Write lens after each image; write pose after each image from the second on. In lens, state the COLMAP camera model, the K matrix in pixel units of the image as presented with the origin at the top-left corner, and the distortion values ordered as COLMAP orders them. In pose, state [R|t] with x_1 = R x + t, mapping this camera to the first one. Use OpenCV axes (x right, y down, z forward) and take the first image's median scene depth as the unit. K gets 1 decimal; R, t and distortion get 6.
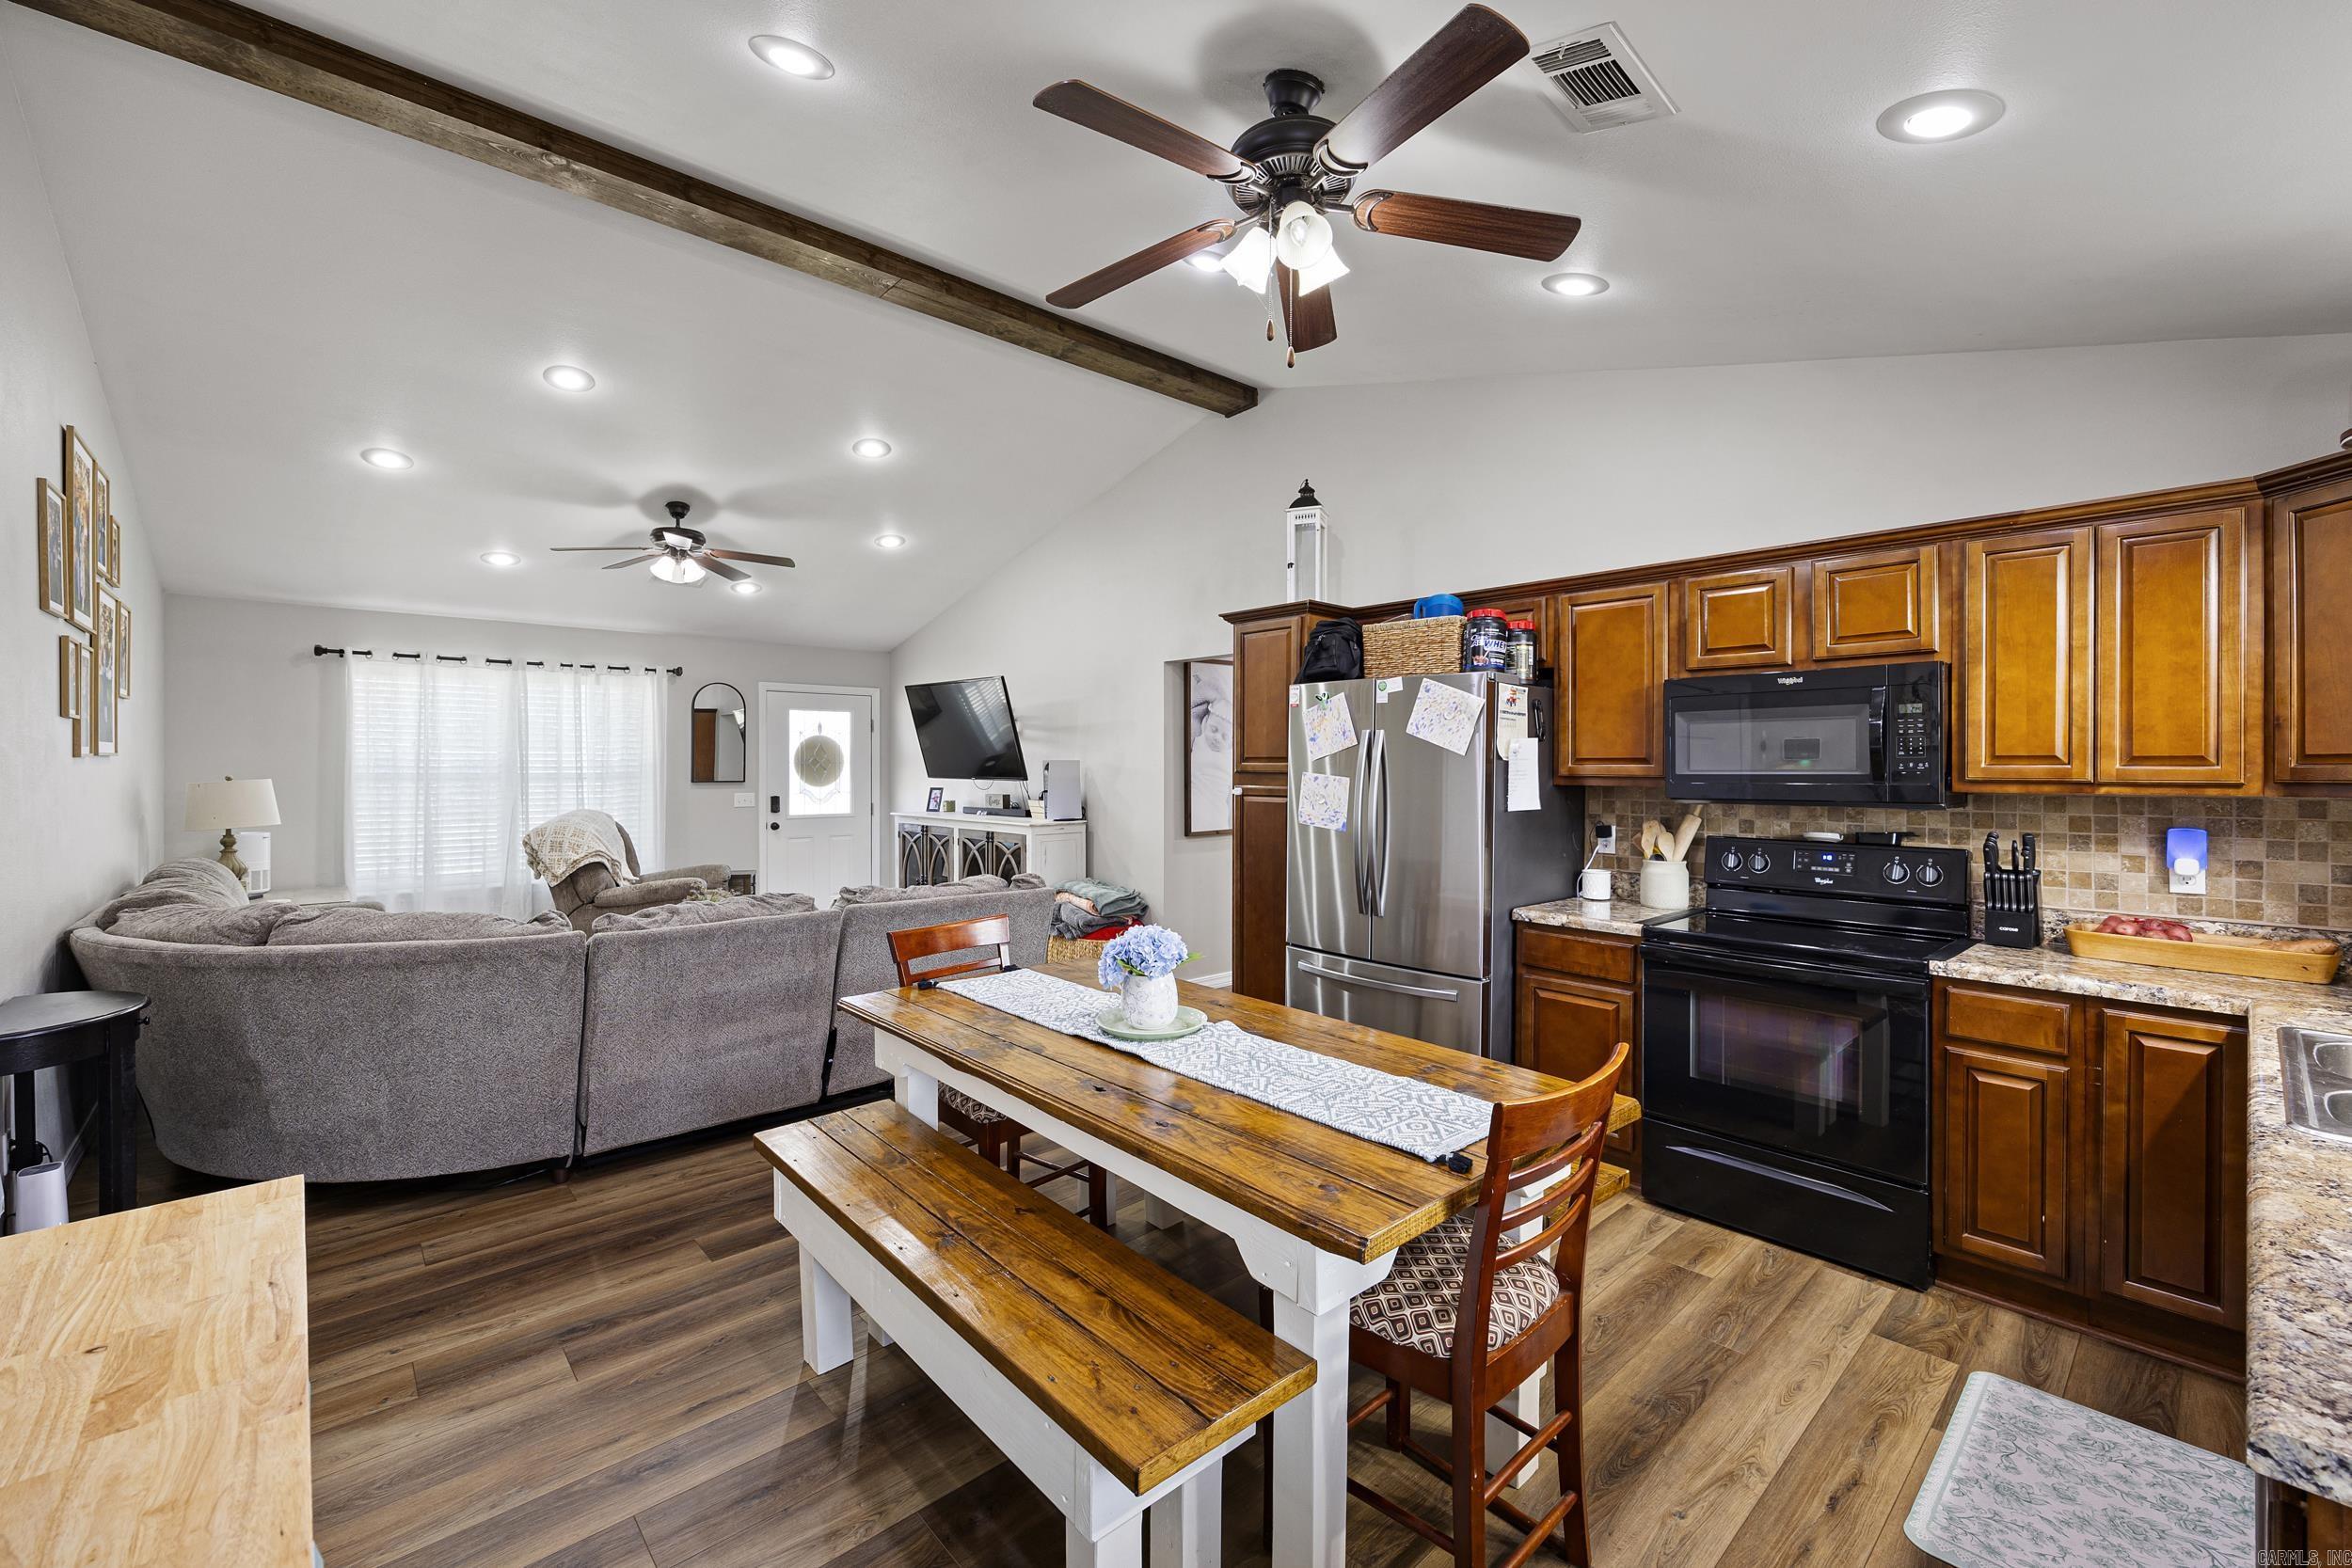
lens RADIAL K [[970.0, 0, 1172.9], [0, 970.0, 767.6], [0, 0, 1]] dist [-0.010939, -0.000026]
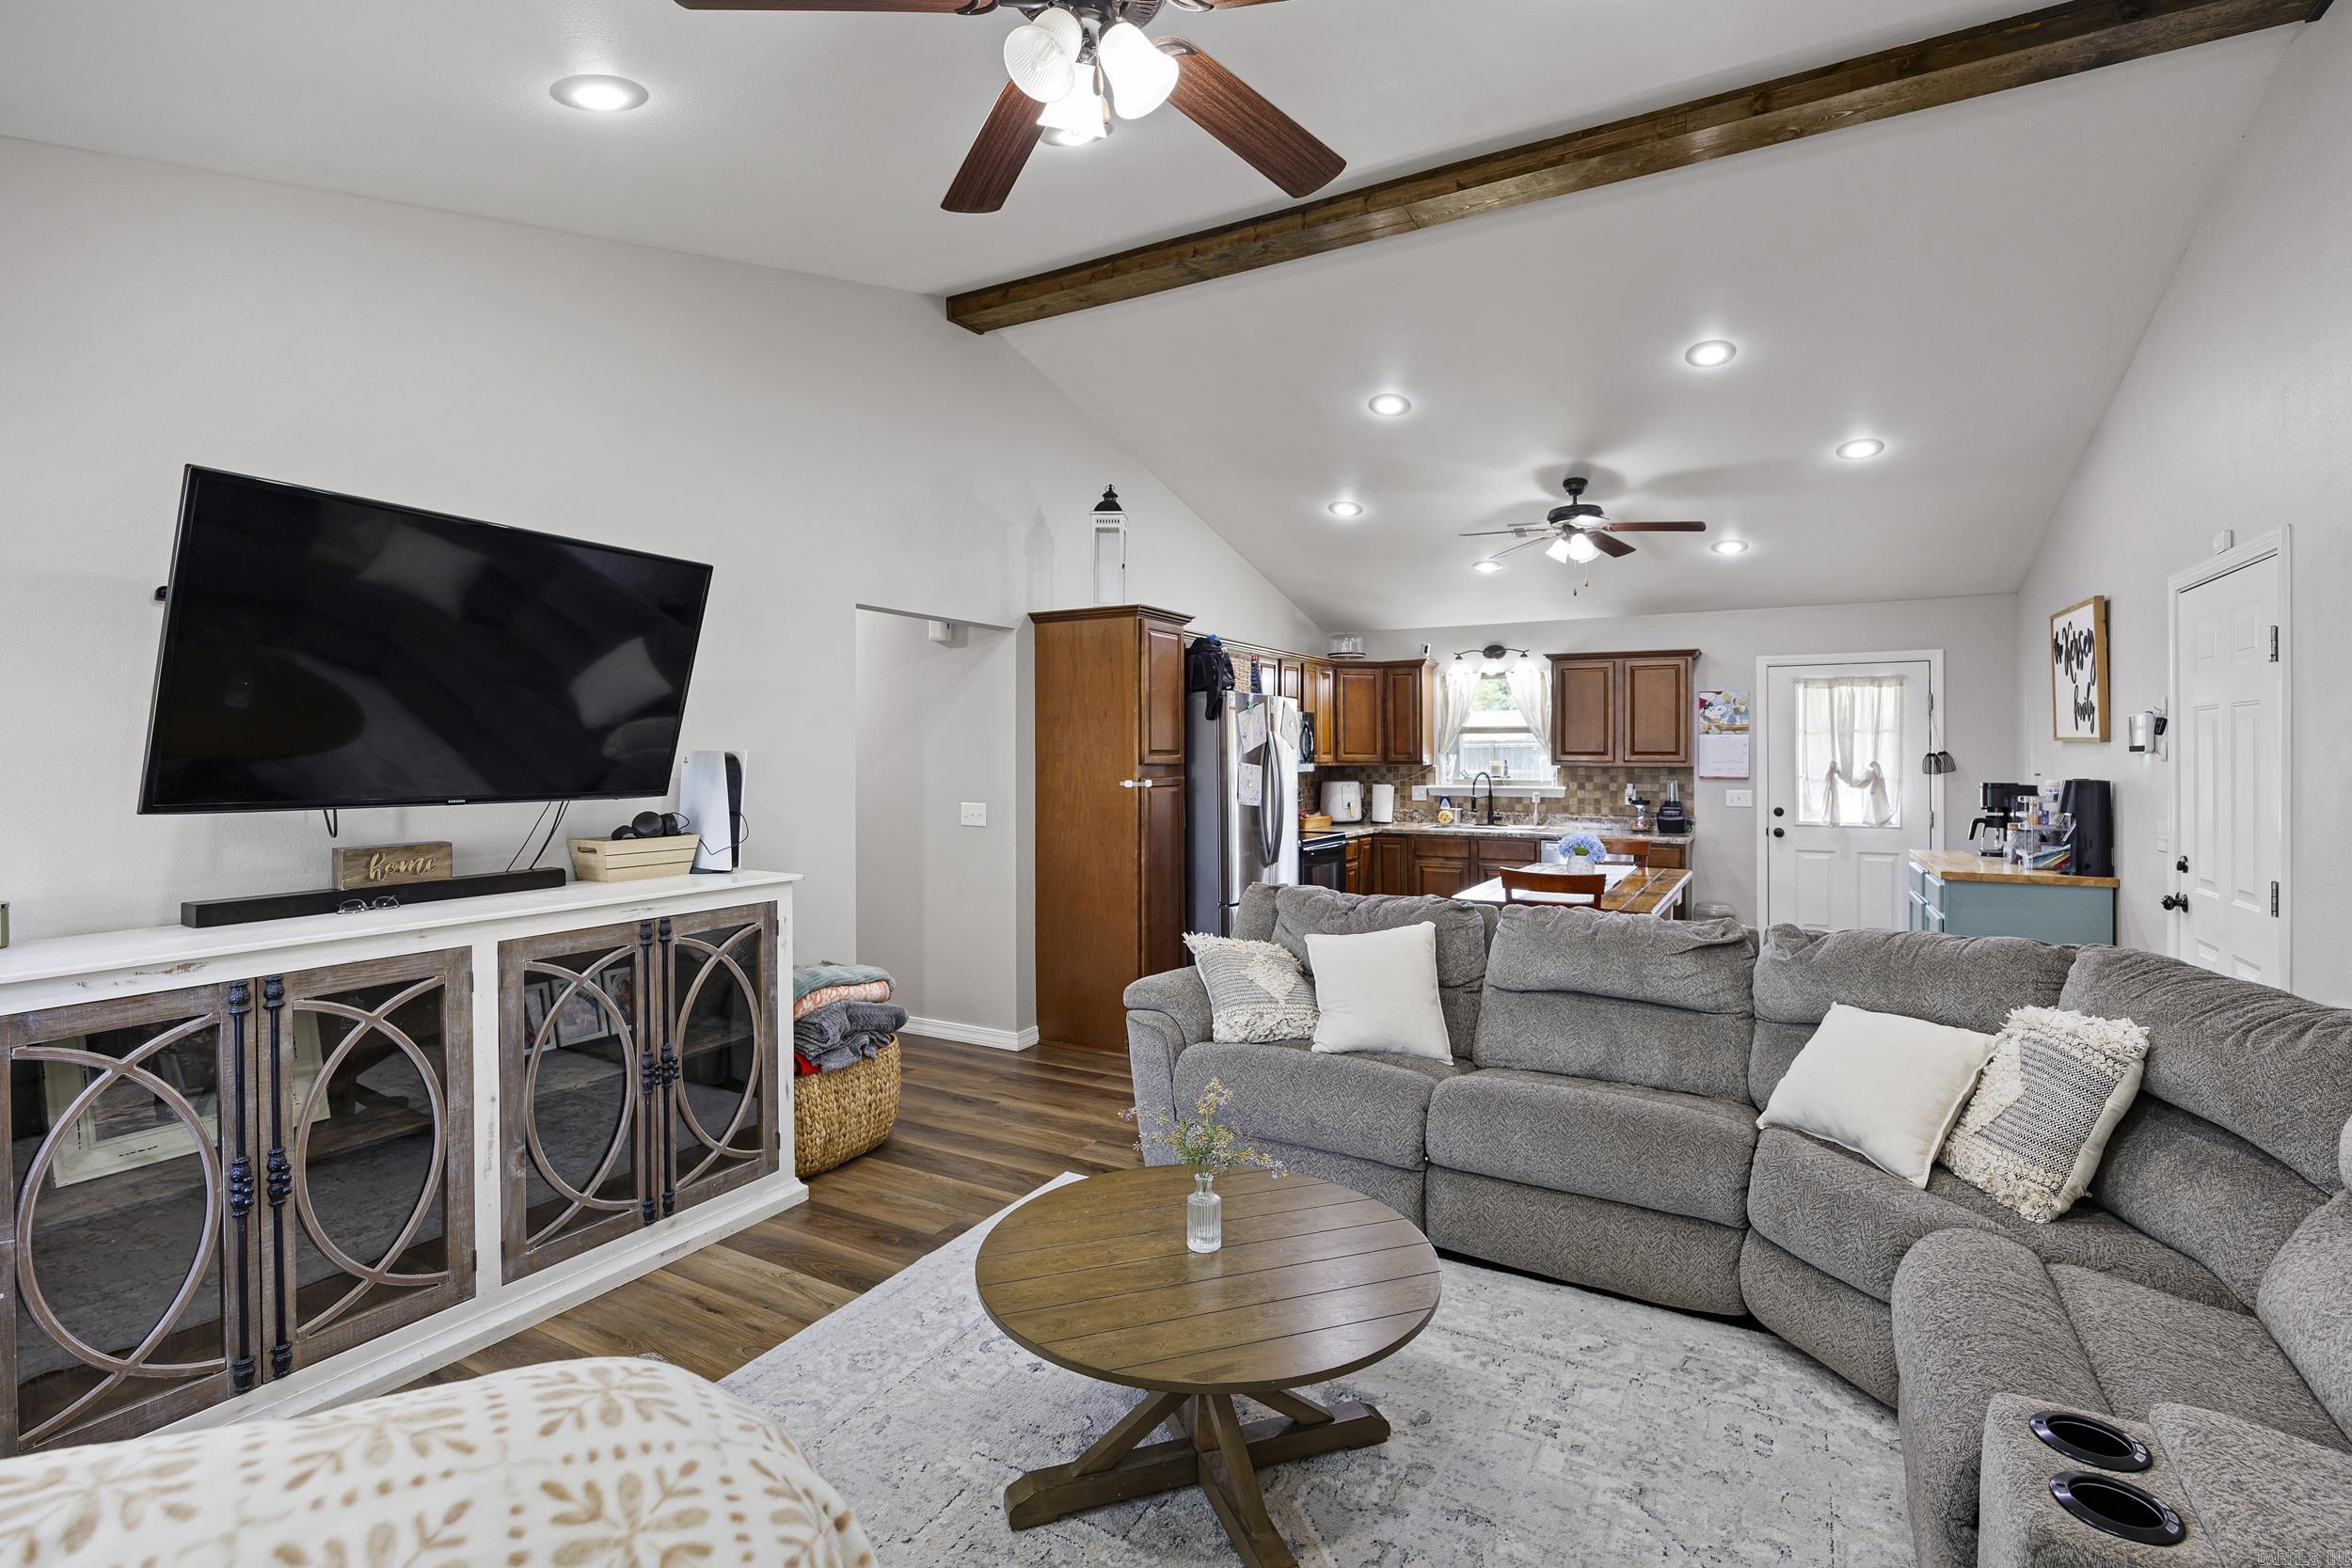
lens RADIAL K [[1064.0, 0, 1191.3], [0, 1064.0, 755.5], [0, 0, 1]] dist [-0.013222, 0.000317]
pose [[-0.325812, -0.003060, 0.945430, -0.740782], [0.003228, 0.999985, 0.004349, -0.006937], [-0.945429, 0.004469, -0.325797, 0.980310]]
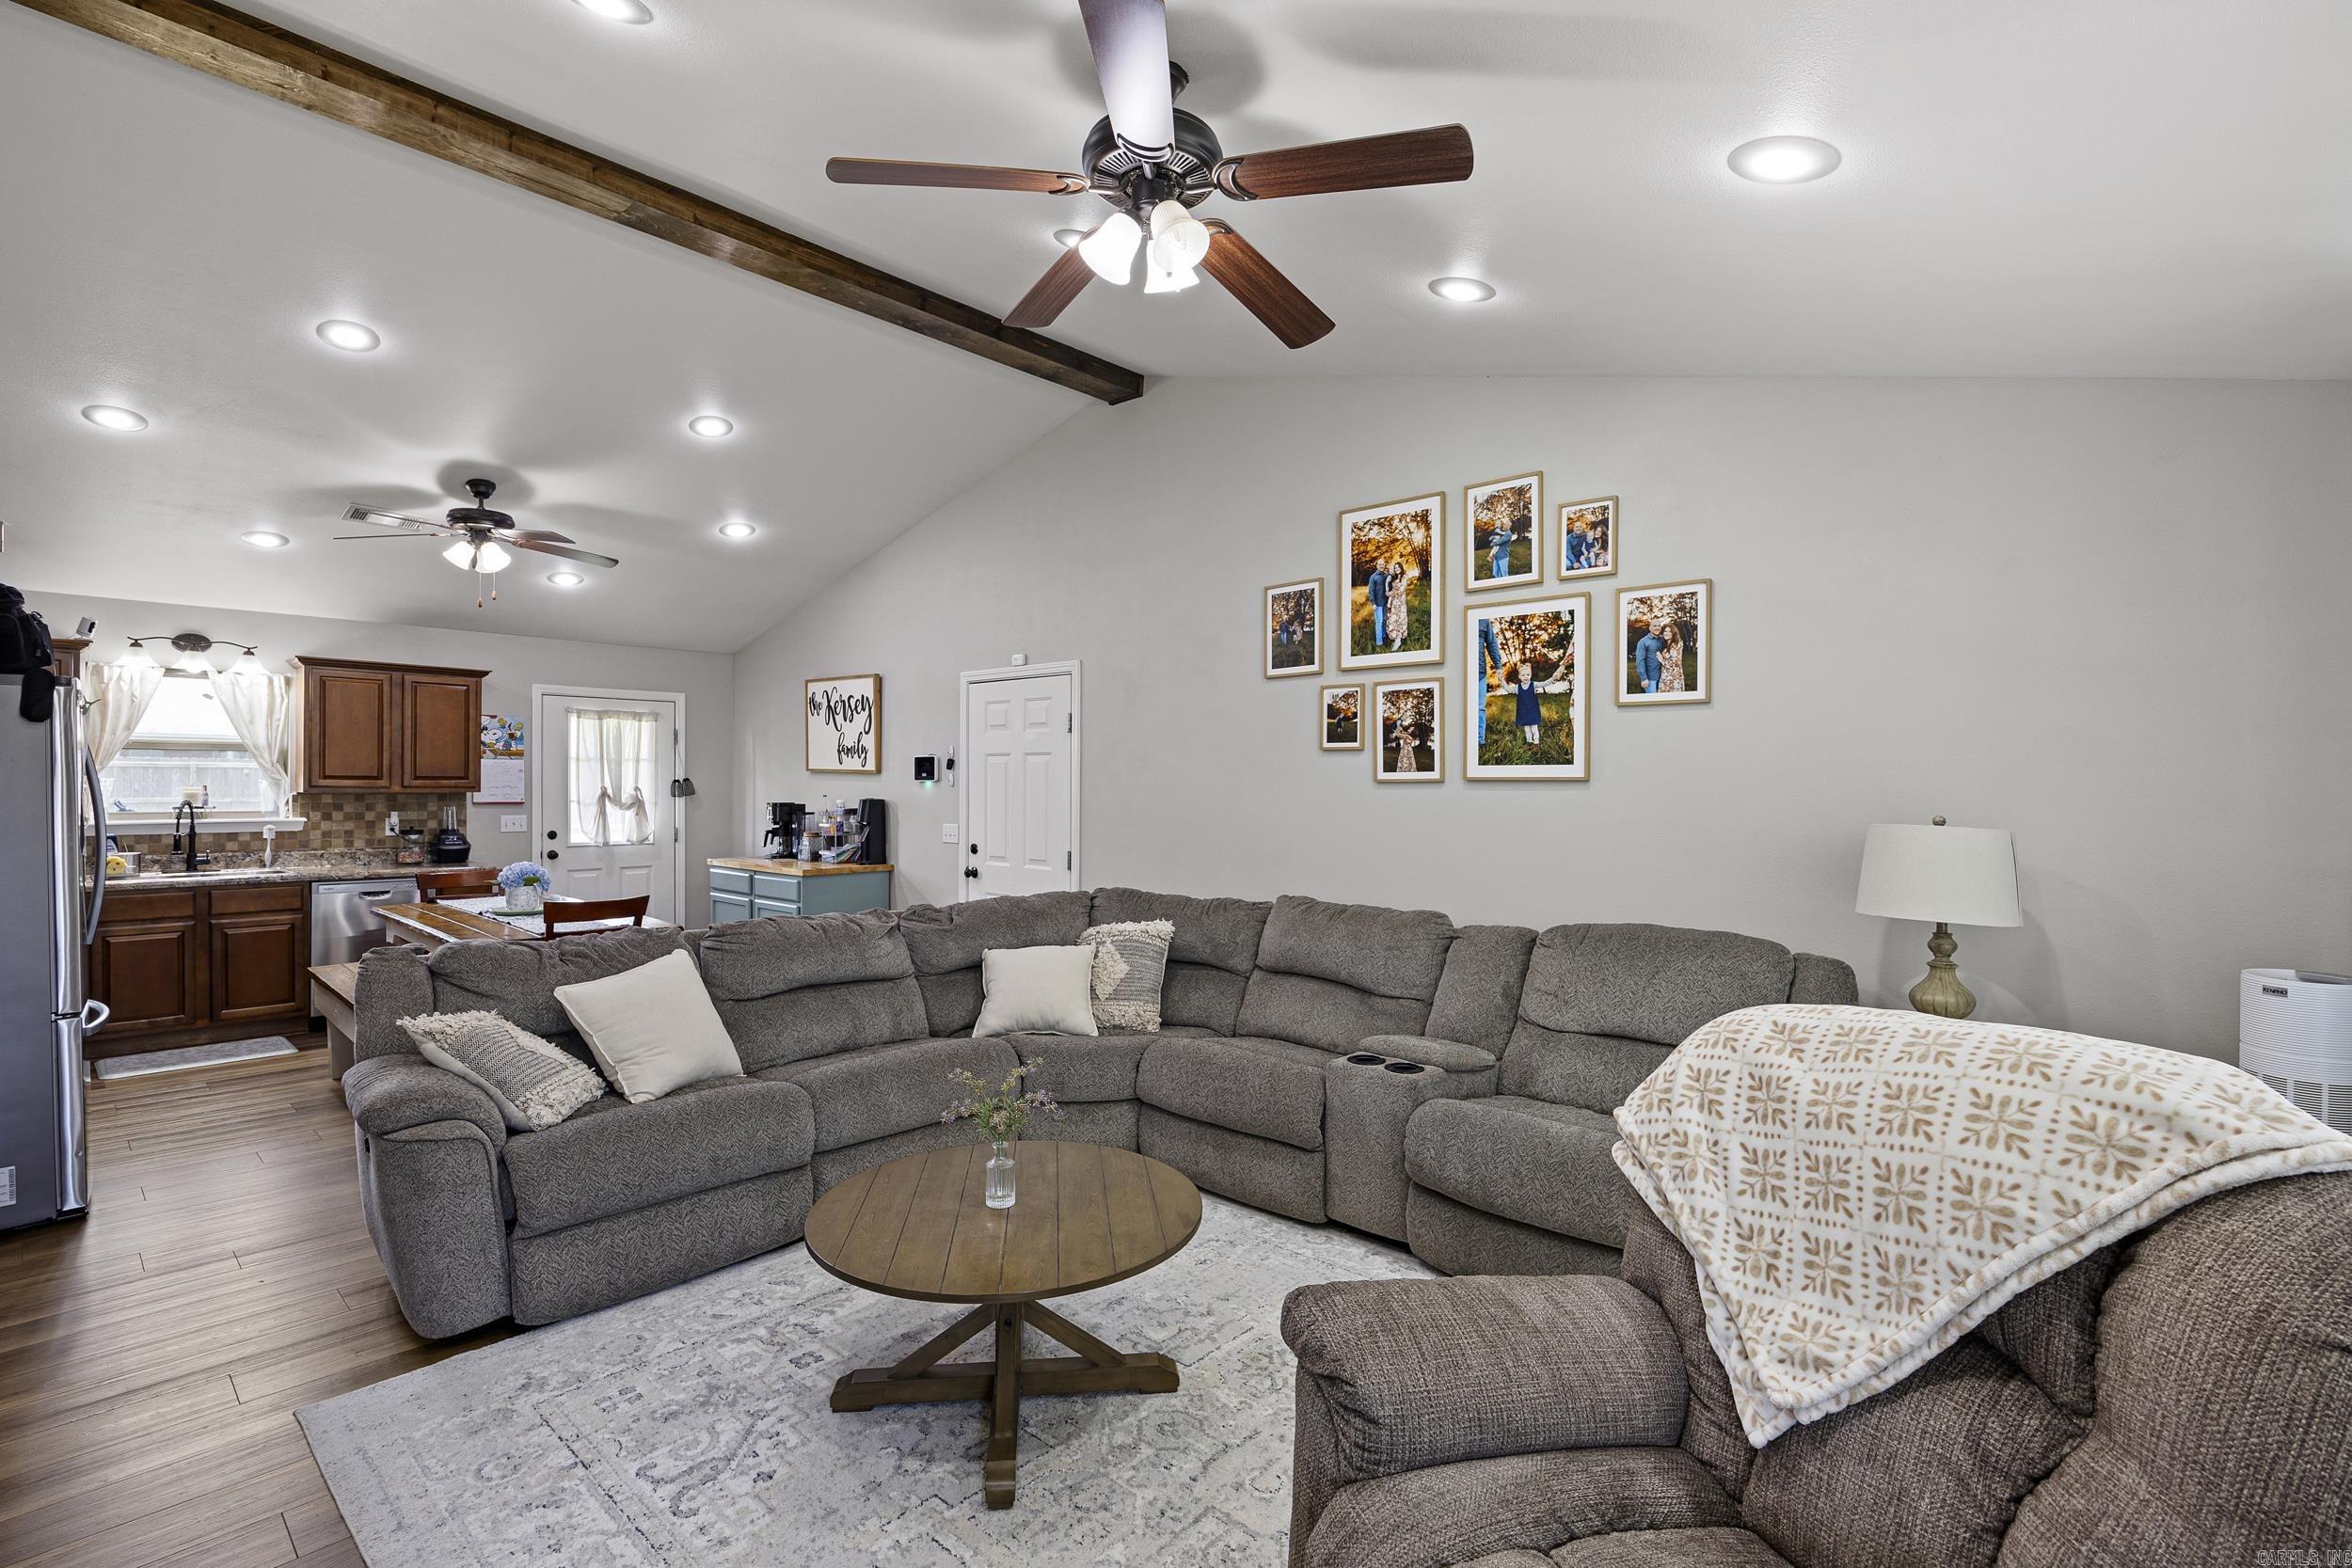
lens RADIAL K [[1070.5, 0, 1176.0], [0, 1070.5, 784.0], [0, 0, 1]] dist [-0.013728, 0.001032]
pose [[-0.995070, -0.007018, -0.098927, -0.440232], [-0.007536, 0.999960, 0.004864, -0.007469], [0.098889, 0.005586, -0.995083, 1.274407]]
